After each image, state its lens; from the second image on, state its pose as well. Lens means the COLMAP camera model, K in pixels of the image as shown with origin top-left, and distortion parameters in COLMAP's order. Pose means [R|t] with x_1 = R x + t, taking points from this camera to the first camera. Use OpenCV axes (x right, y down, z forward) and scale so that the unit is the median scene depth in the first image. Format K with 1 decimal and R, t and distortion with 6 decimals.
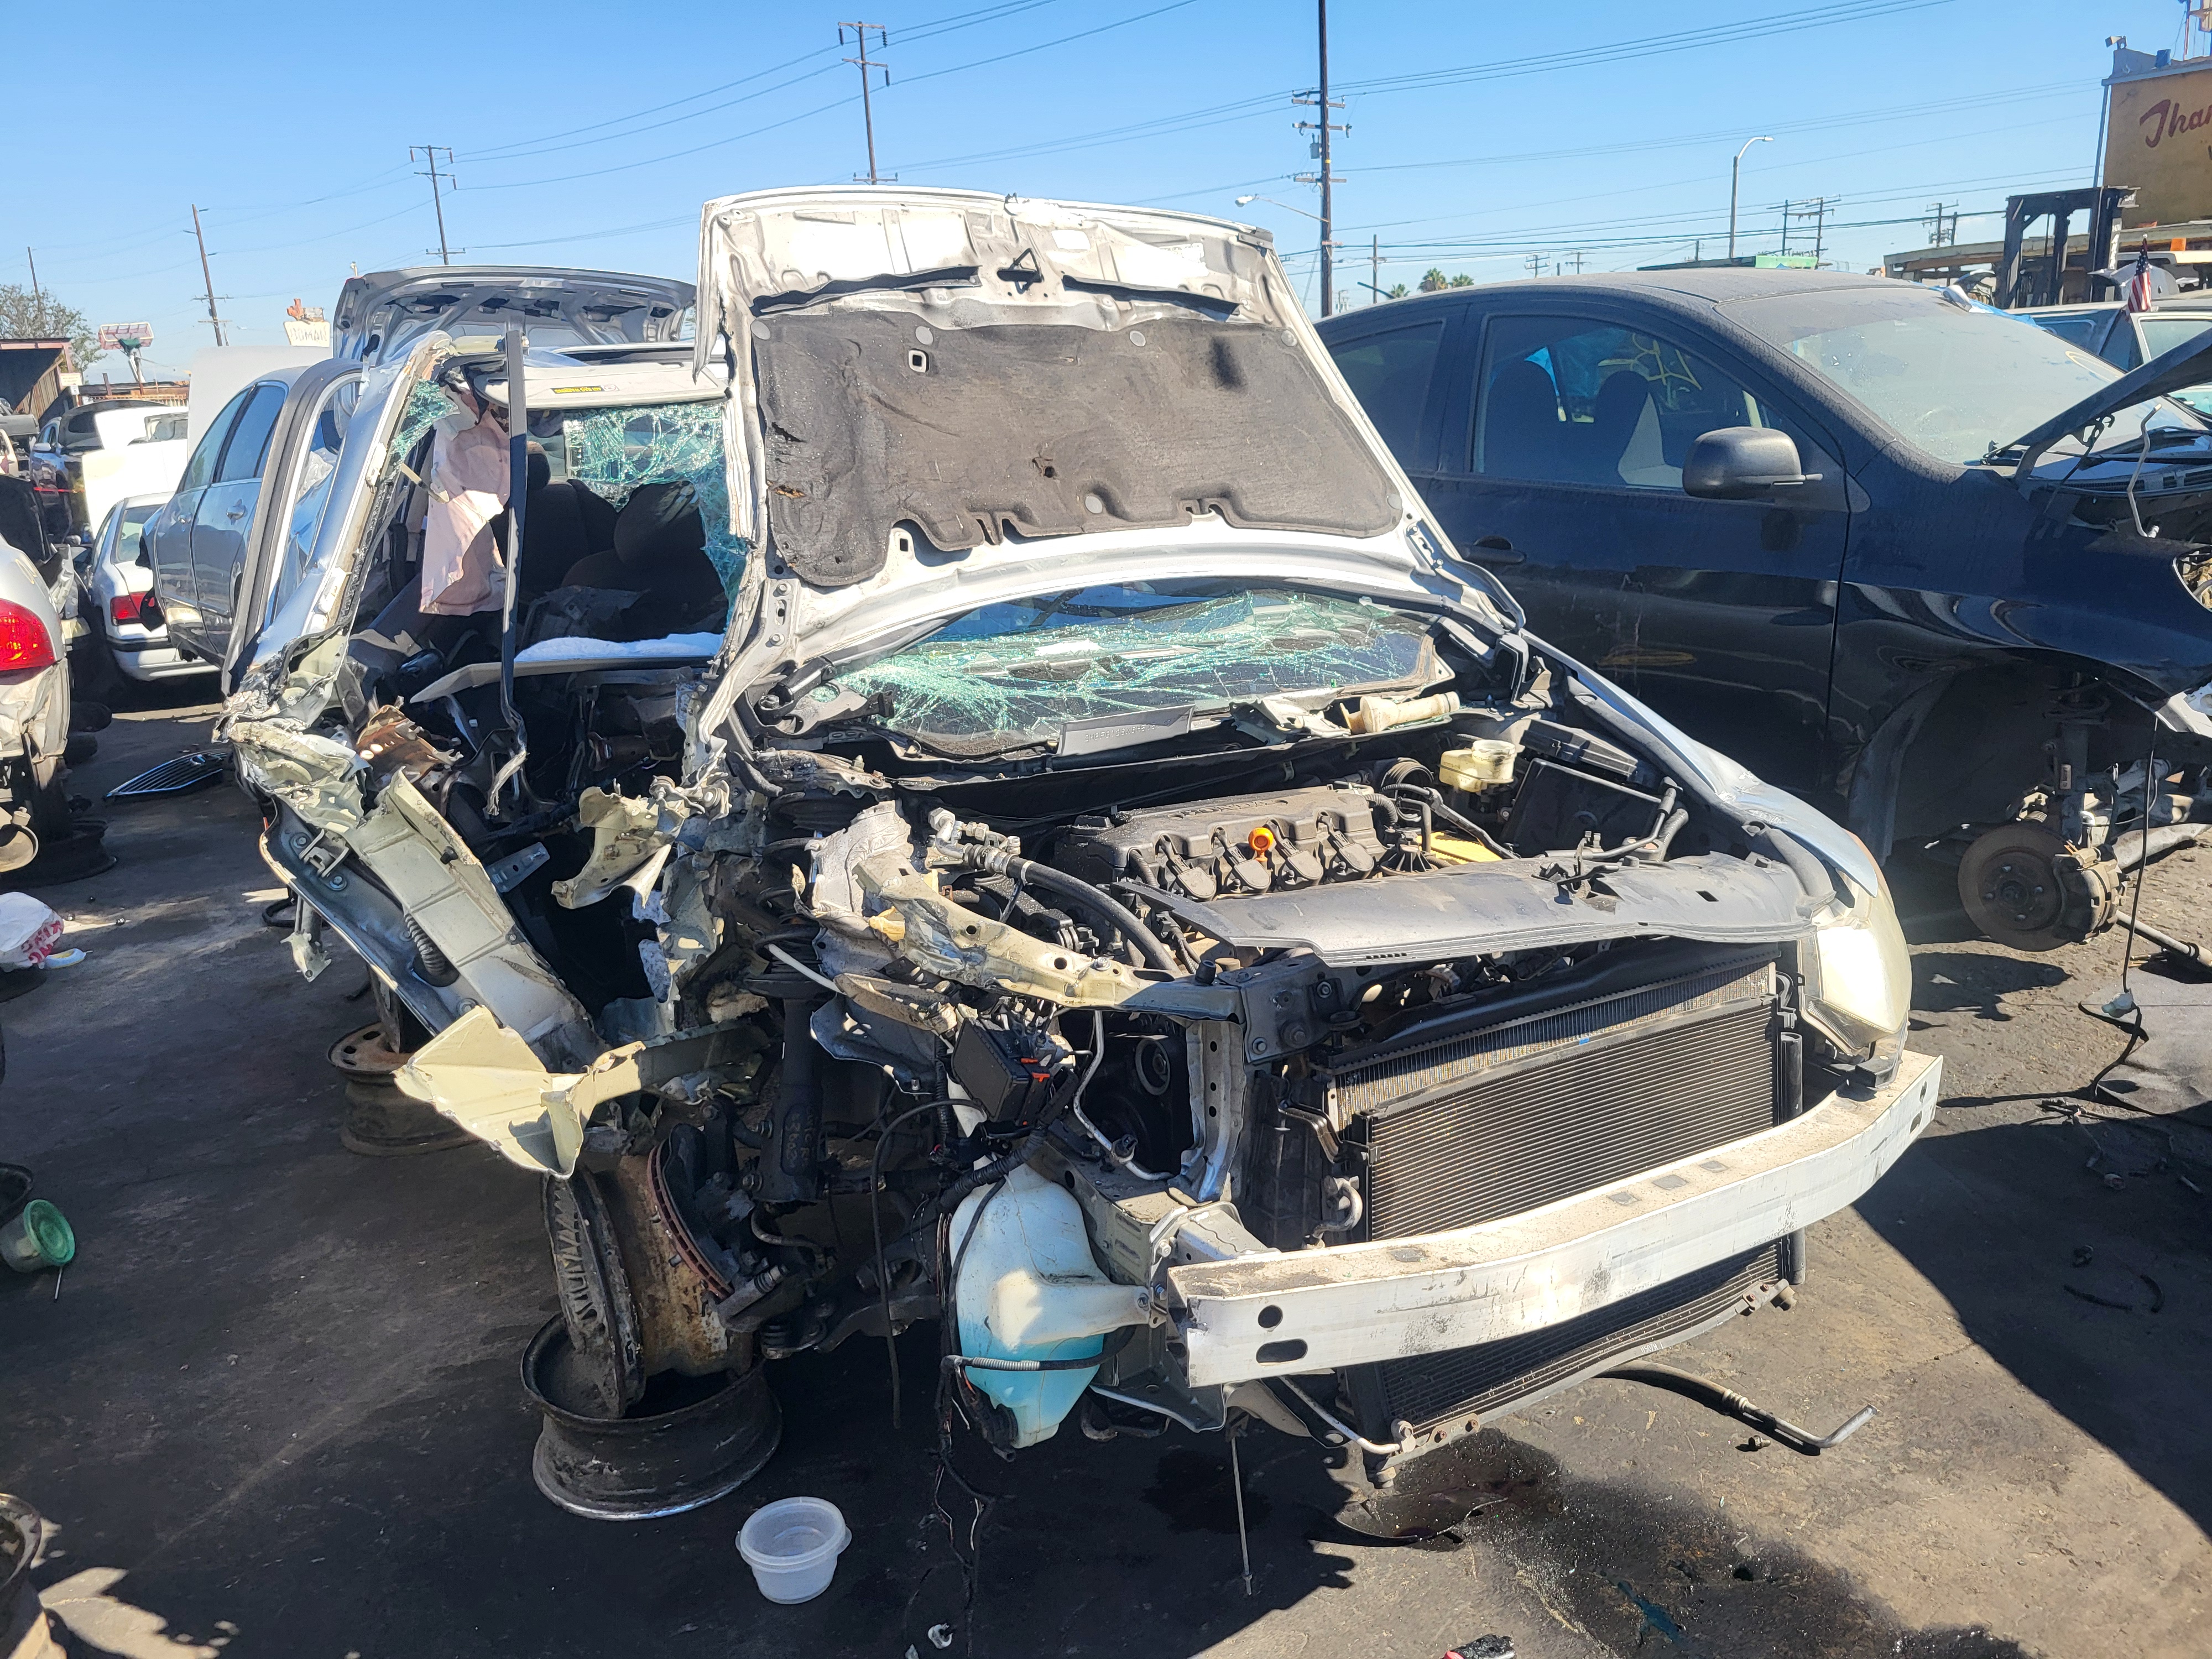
lens RADIAL K [[1685.8, 0, 1096.1], [0, 1685.8, 827.8], [0, 0, 1]] dist [0.056820, -0.041507]
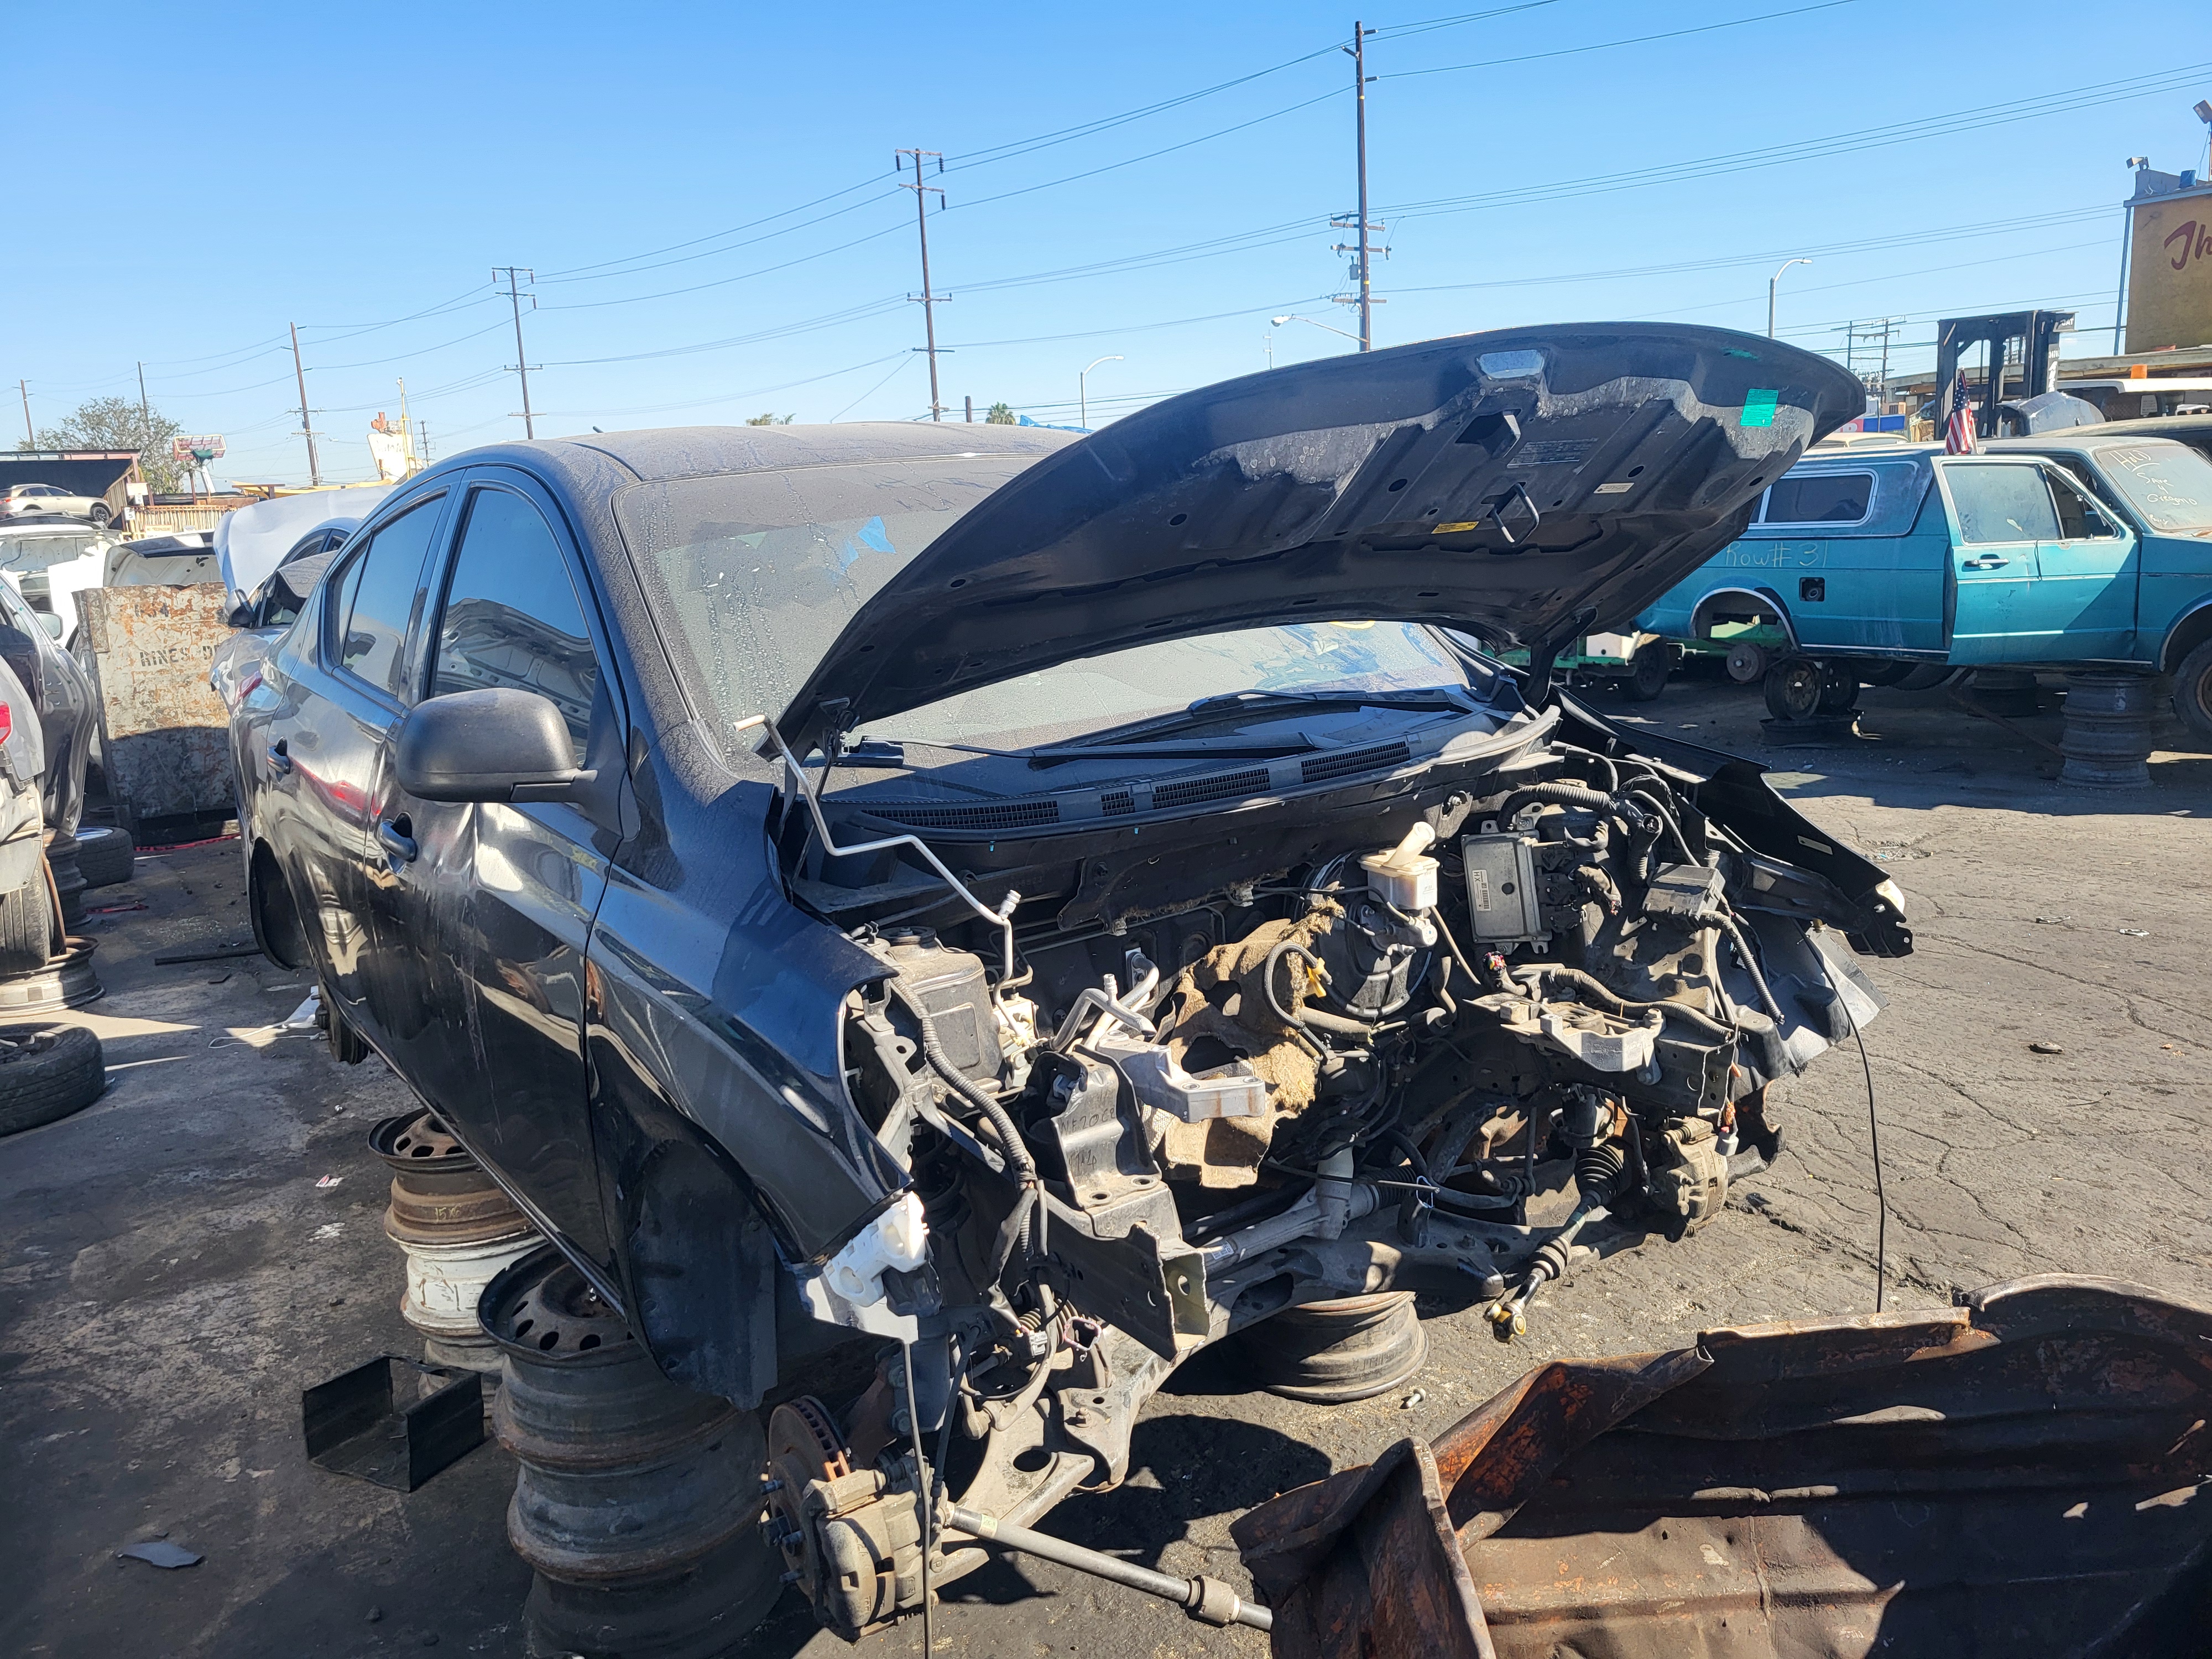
lens RADIAL K [[1682.9, 0, 1106.0], [0, 1682.9, 829.5], [0, 0, 1]] dist [0.052239, -0.031900]
pose [[0.999045, 0.014921, -0.041057, 0.125445], [-0.017401, 0.998003, -0.060721, -0.030639], [0.040069, 0.061378, 0.997310, 0.080067]]
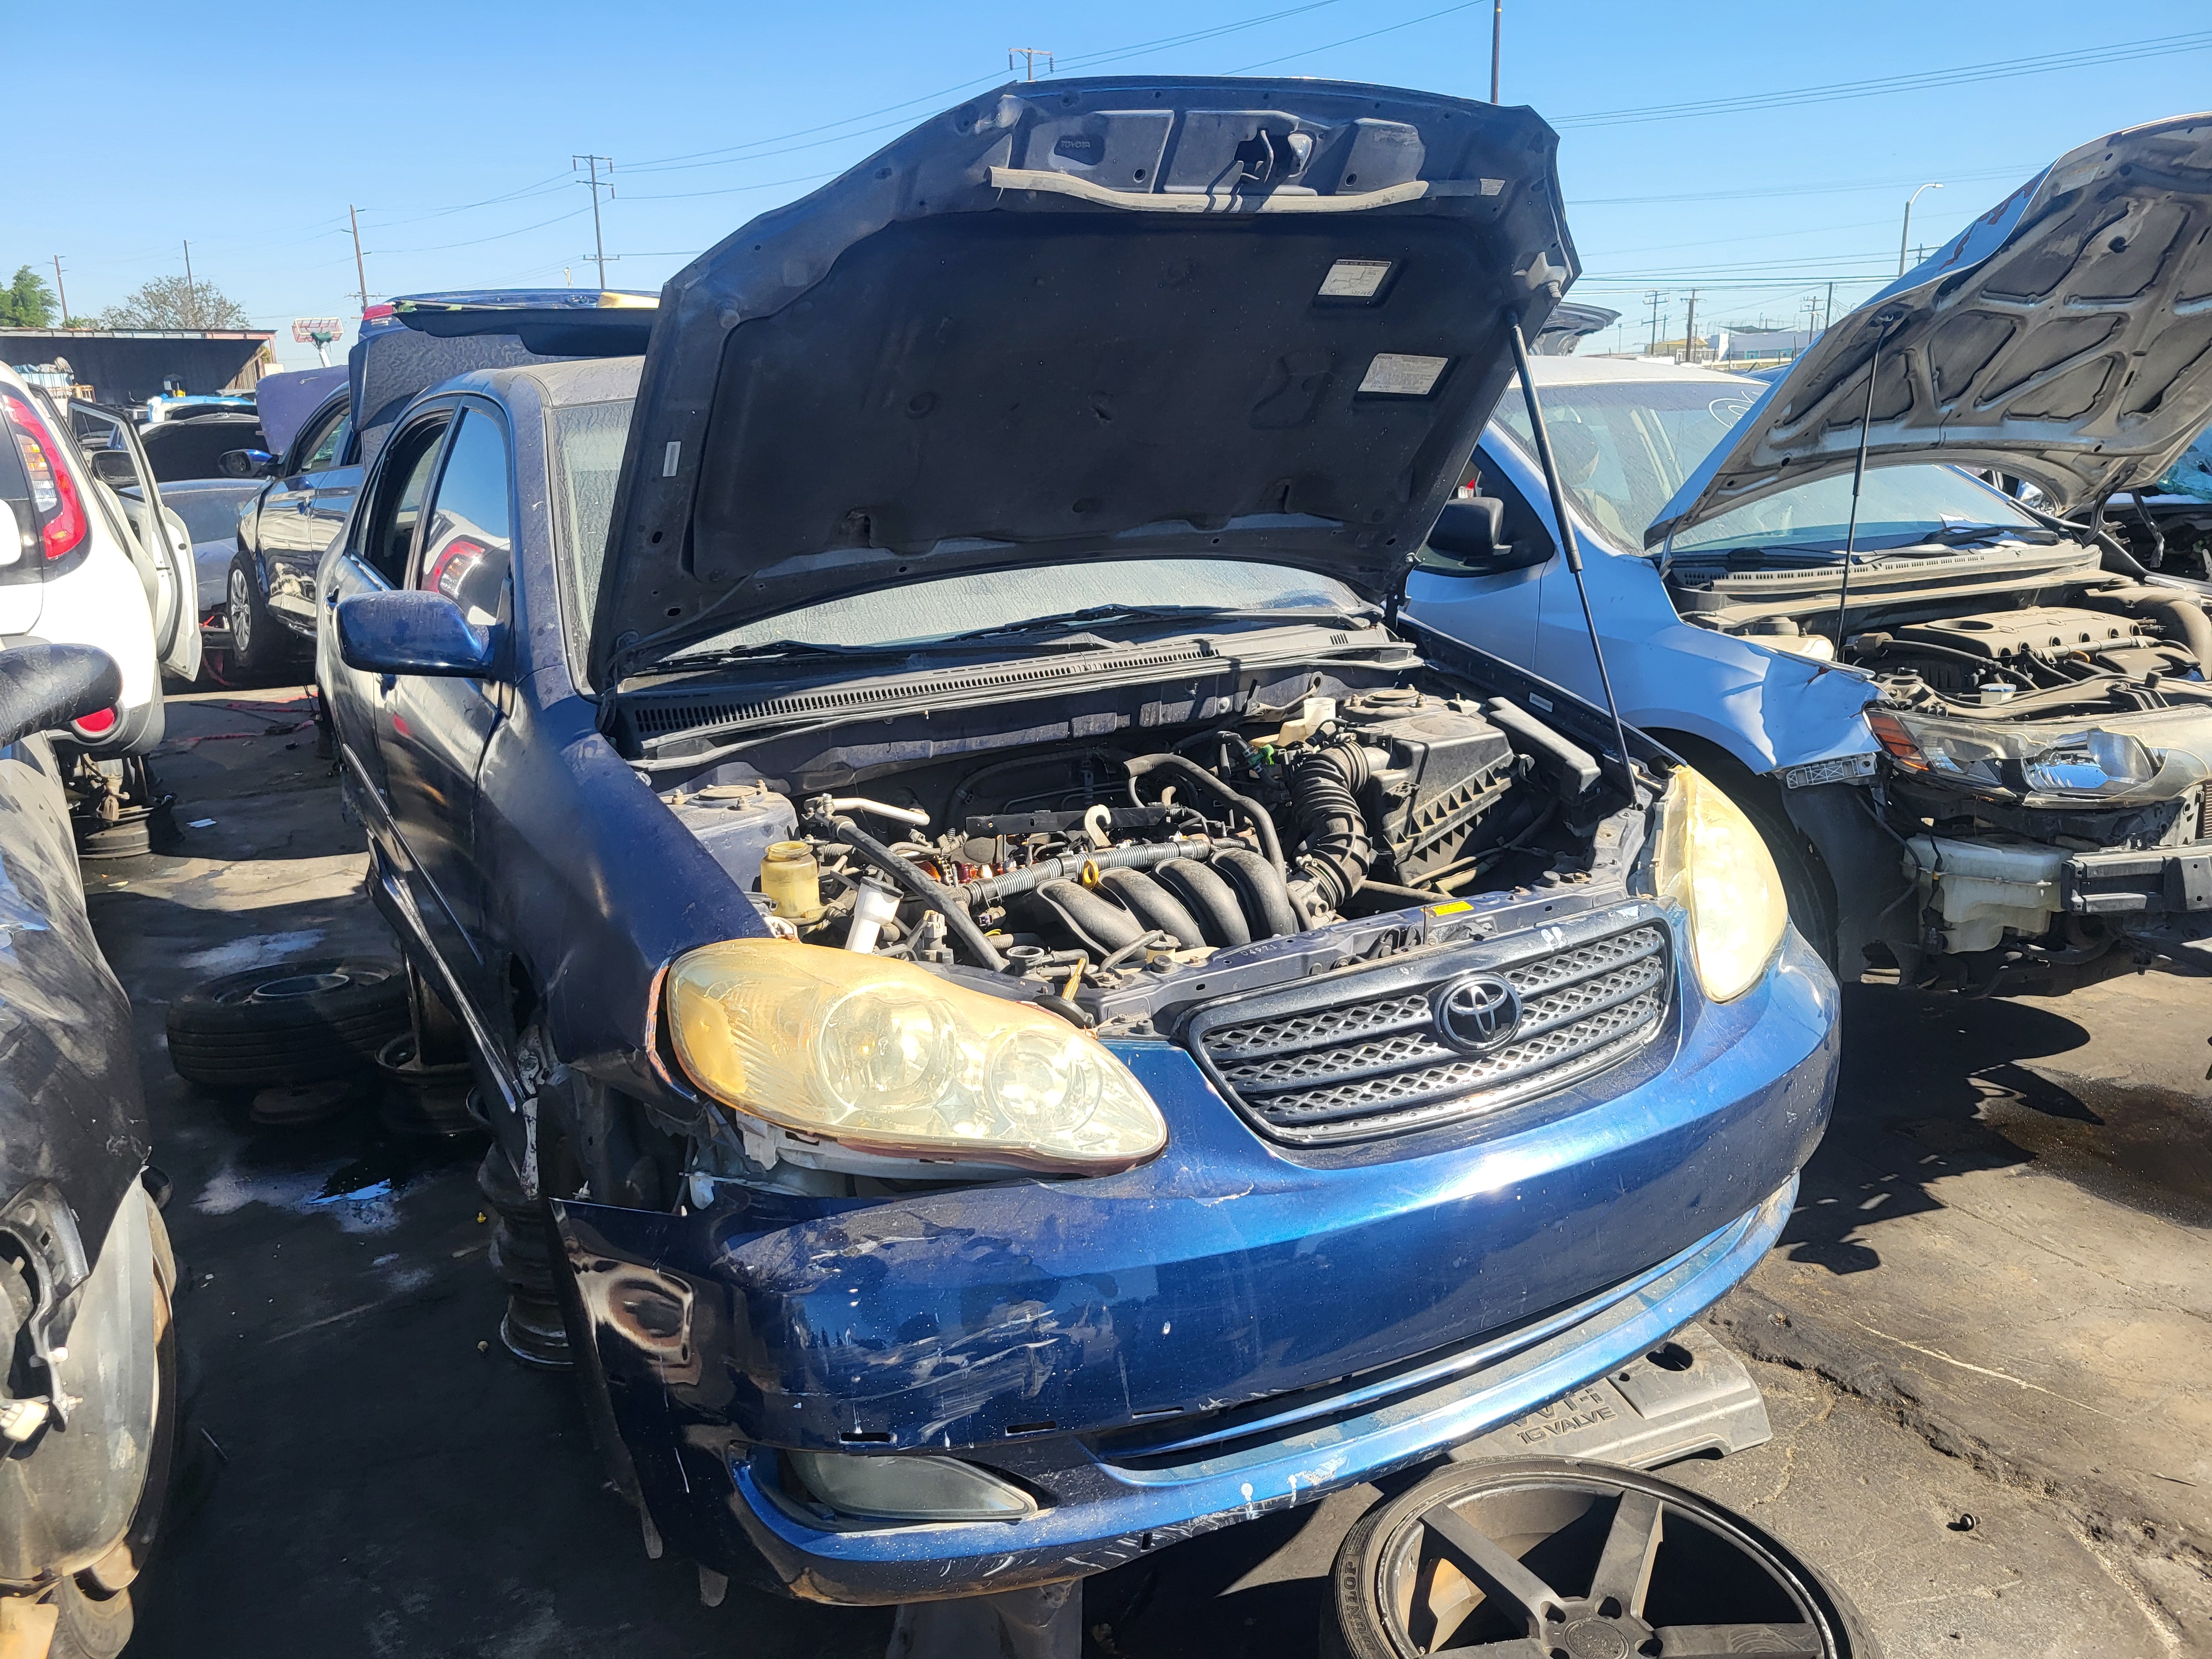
lens RADIAL K [[1683.6, 0, 1105.9], [0, 1683.6, 841.4], [0, 0, 1]] dist [0.058283, -0.042904]
pose [[0.998568, 0.041109, -0.034240, -0.196348], [-0.041227, 0.999146, -0.002753, 0.049351], [0.034098, 0.004160, 0.999410, -0.149421]]
